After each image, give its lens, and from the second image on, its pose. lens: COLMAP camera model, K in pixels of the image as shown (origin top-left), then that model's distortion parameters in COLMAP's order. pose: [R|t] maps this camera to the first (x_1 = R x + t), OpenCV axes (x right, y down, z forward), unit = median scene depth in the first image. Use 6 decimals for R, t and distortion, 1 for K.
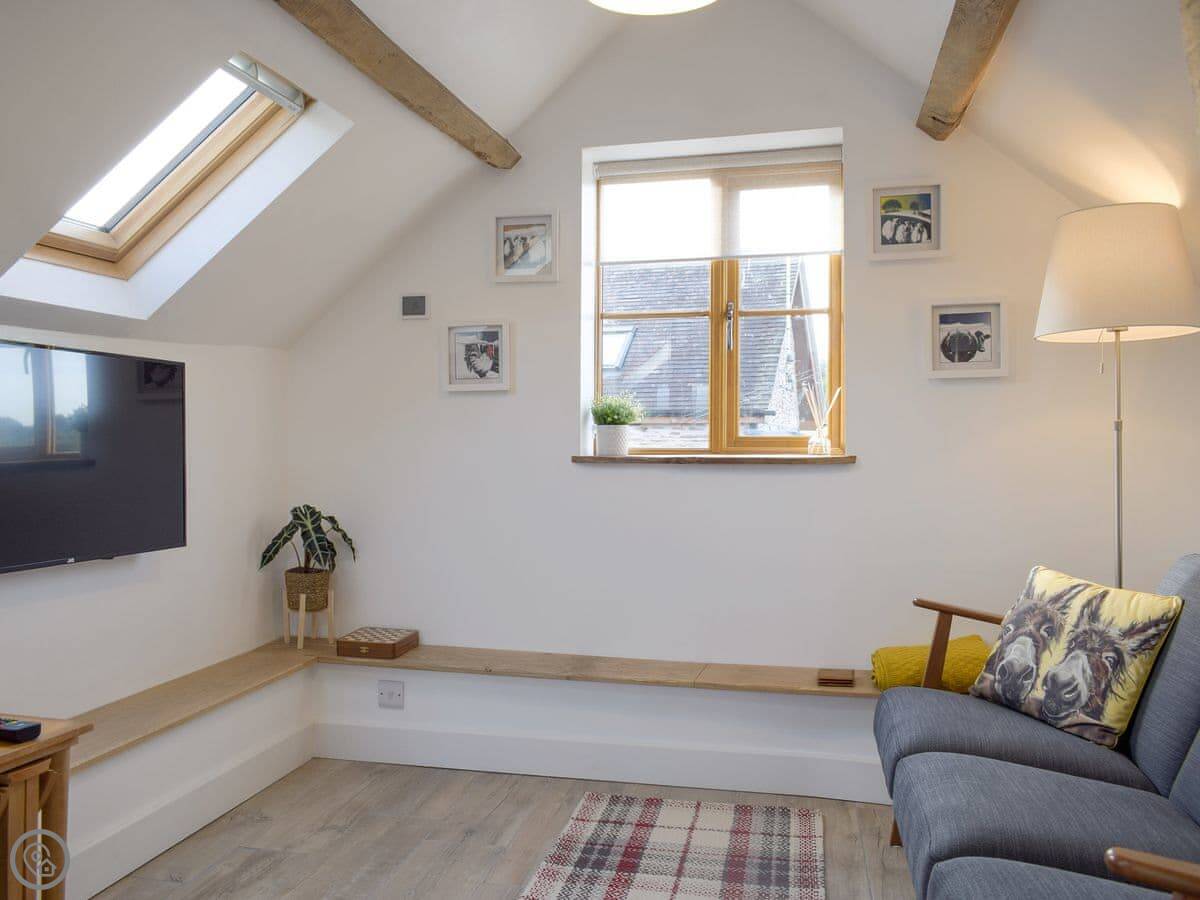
lens RADIAL K [[1174.4, 0, 497.8], [0, 1174.4, 435.2], [0, 0, 1]] dist [-0.050100, 0.020345]
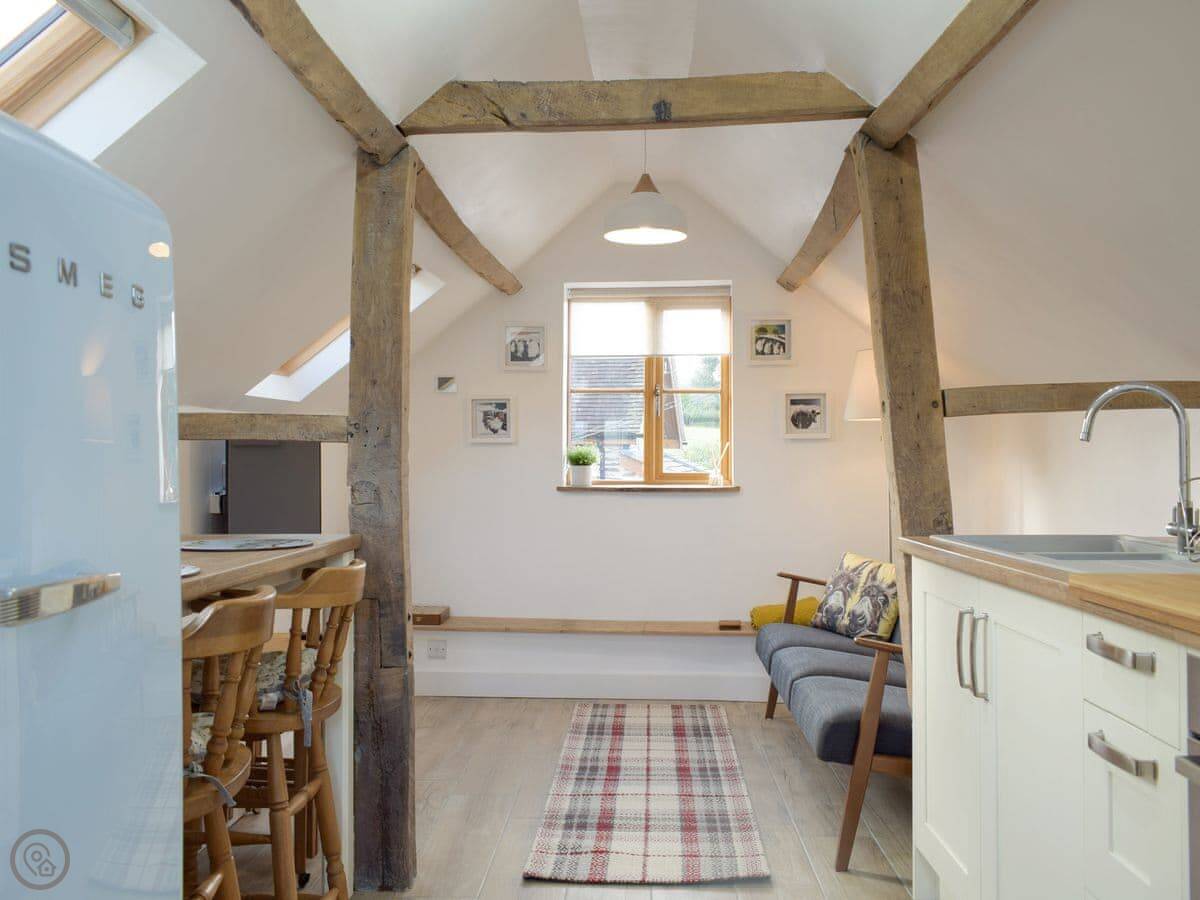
lens RADIAL K [[960.4, 0, 622.2], [0, 960.4, 433.7], [0, 0, 1]] dist [-0.042327, 0.002644]
pose [[0.981497, 0.006363, 0.191371, -0.110019], [-0.000773, 0.999571, -0.029267, -0.017283], [-0.191475, 0.028578, 0.981081, -0.273646]]
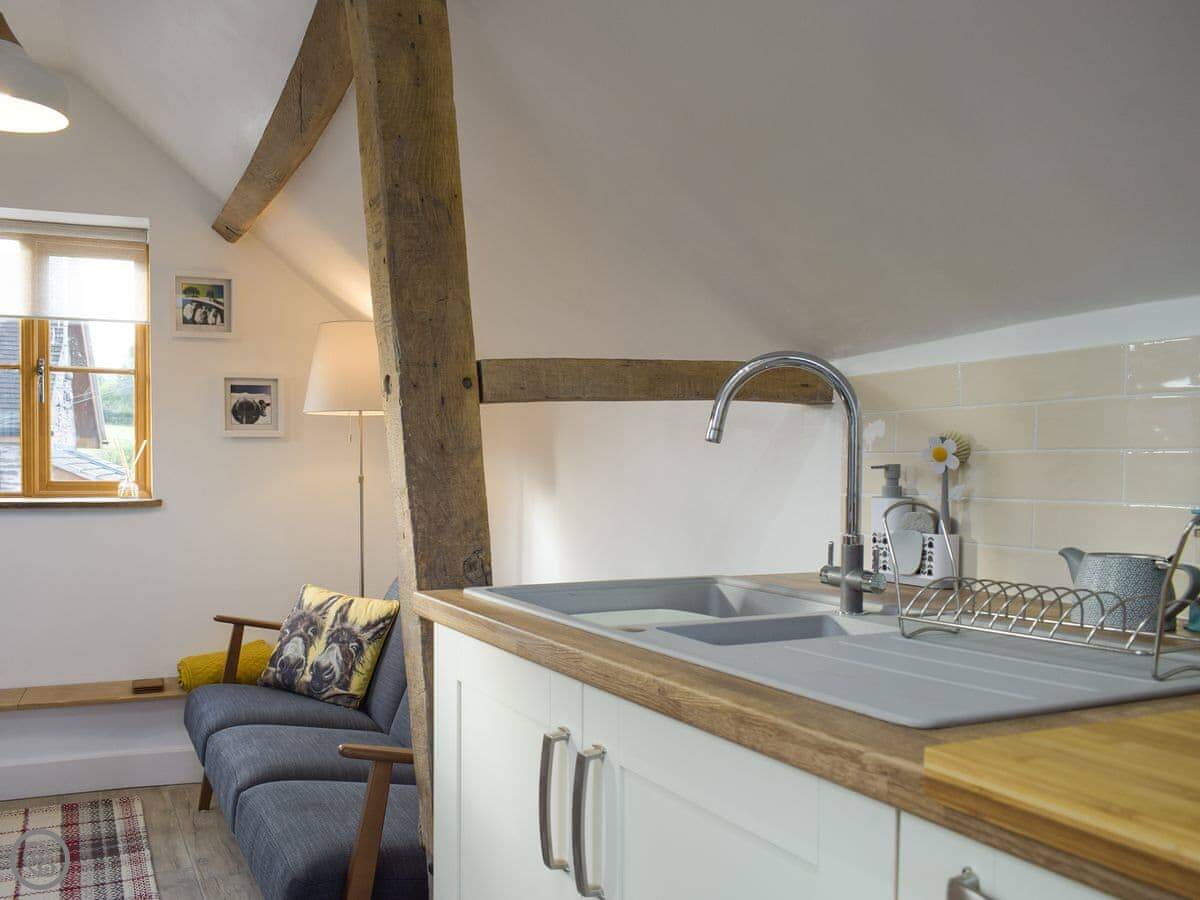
lens RADIAL K [[1074.5, 0, 557.4], [0, 1074.5, 511.2], [0, 0, 1]] dist [-0.003319, 0.007152]
pose [[0.788482, -0.020280, 0.614723, -0.053818], [-0.006030, 0.999153, 0.040697, -0.019053], [-0.615028, -0.035795, 0.787692, -0.121852]]
